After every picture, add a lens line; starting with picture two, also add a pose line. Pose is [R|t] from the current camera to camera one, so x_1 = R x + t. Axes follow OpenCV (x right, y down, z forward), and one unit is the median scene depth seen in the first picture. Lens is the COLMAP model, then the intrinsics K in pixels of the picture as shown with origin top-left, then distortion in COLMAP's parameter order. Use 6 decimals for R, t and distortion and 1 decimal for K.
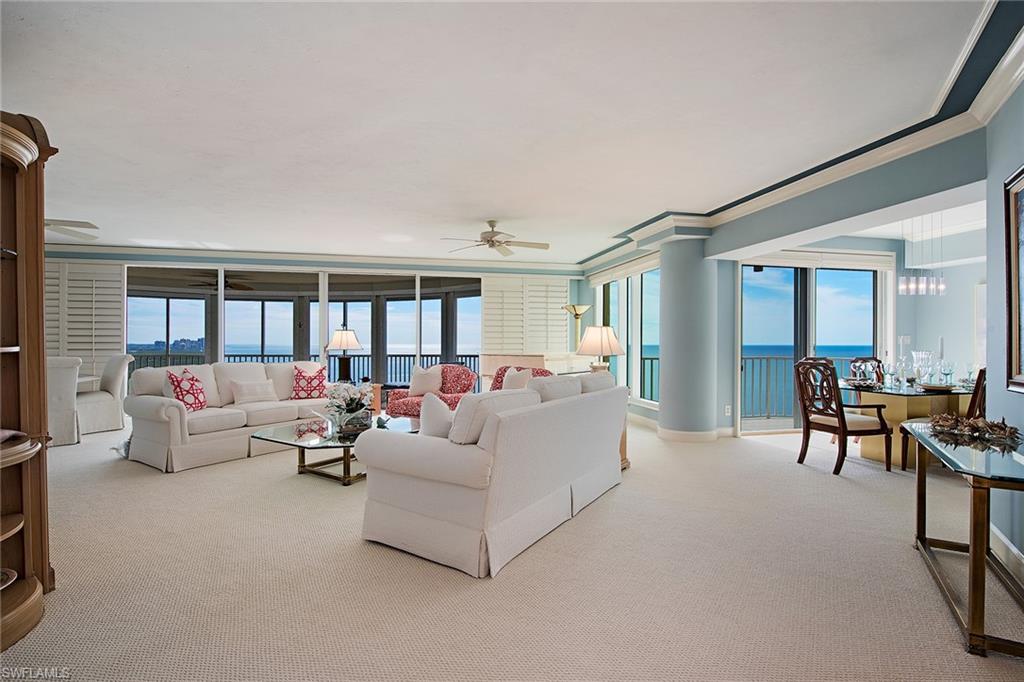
lens RADIAL K [[490.8, 0, 517.0], [0, 490.8, 342.6], [0, 0, 1]] dist [0.000863, -0.000161]
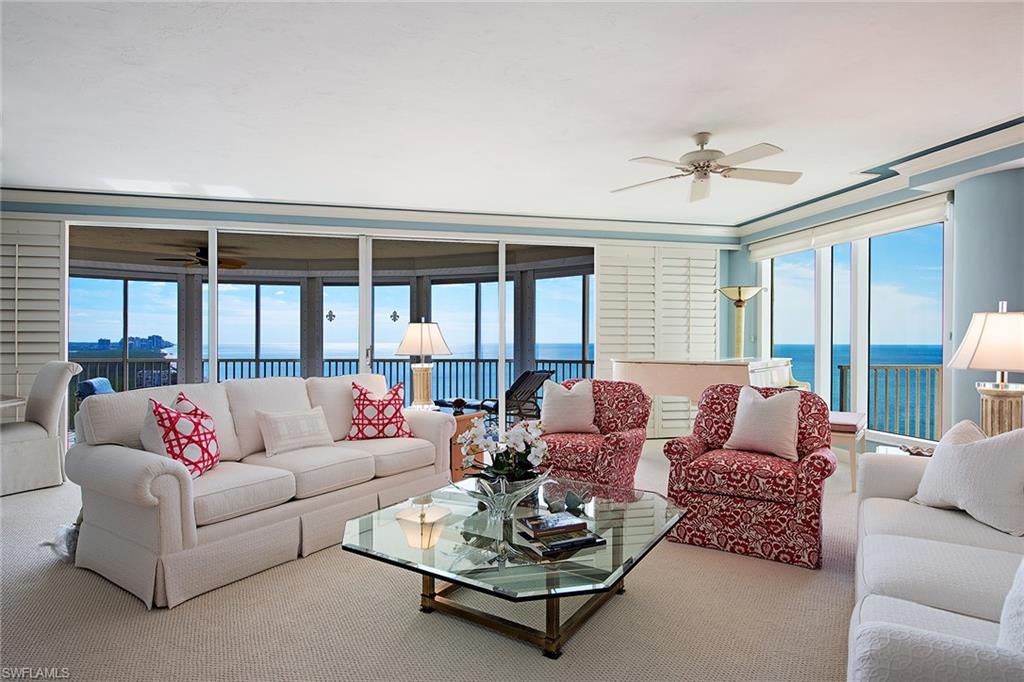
lens RADIAL K [[552.0, 0, 507.8], [0, 552.0, 343.7], [0, 0, 1]] dist [0.003332, 0.000286]
pose [[0.999998, 0.000170, 0.001733, -0.255681], [-0.000179, 0.999988, 0.004900, -0.002924], [-0.001732, -0.004900, 0.999986, 0.316781]]
